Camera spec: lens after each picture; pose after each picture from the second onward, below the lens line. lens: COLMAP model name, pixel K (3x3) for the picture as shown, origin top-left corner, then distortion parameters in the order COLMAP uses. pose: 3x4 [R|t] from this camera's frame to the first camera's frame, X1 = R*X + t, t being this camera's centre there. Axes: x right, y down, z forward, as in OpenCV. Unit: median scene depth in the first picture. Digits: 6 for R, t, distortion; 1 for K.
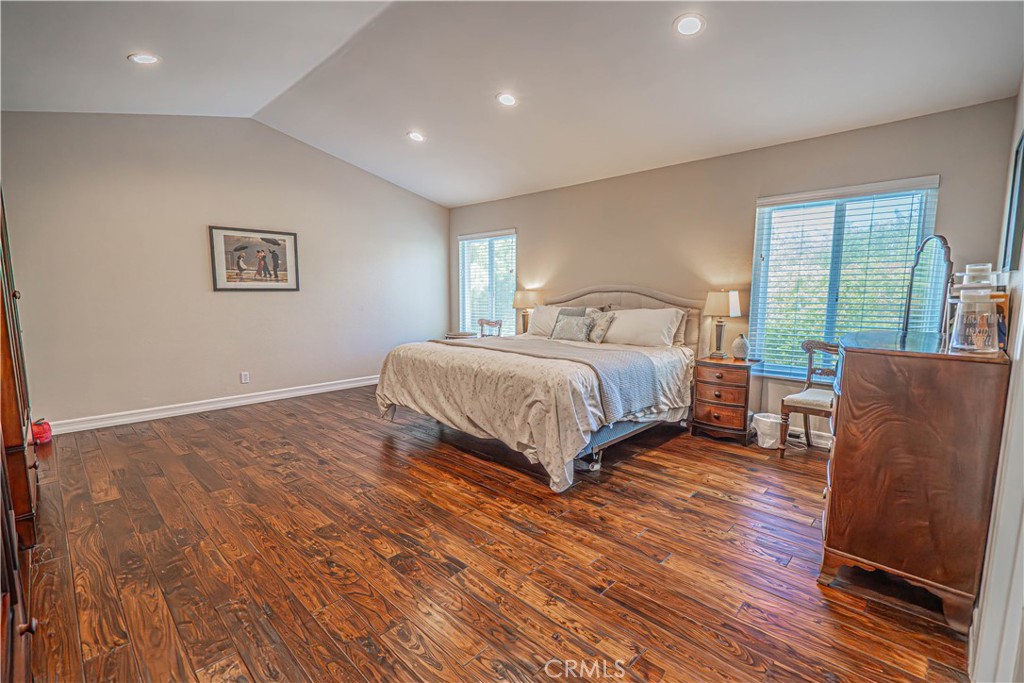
lens RADIAL K [[466.9, 0, 510.5], [0, 466.9, 346.7], [0, 0, 1]] dist [-0.000096, -0.000059]
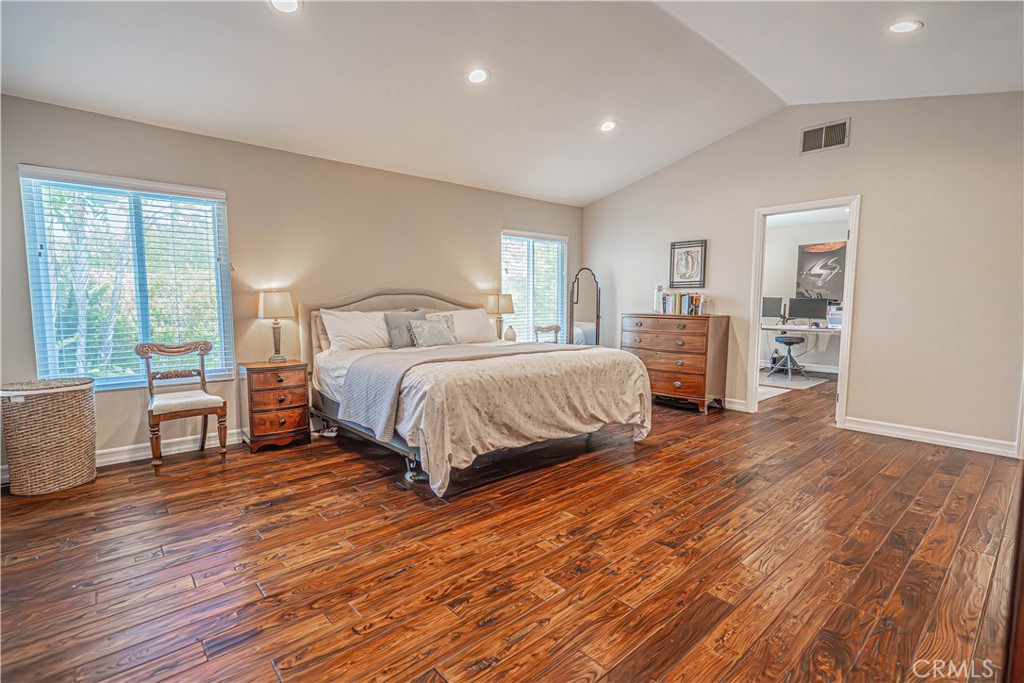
lens RADIAL K [[482.7, 0, 512.0], [0, 482.7, 341.5], [0, 0, 1]] dist [-0.001245, -0.000226]
pose [[0.071633, -0.102569, 0.992143, -0.802881], [0.110435, 0.989398, 0.094312, -0.094127], [-0.991299, 0.102812, 0.082201, 0.748299]]
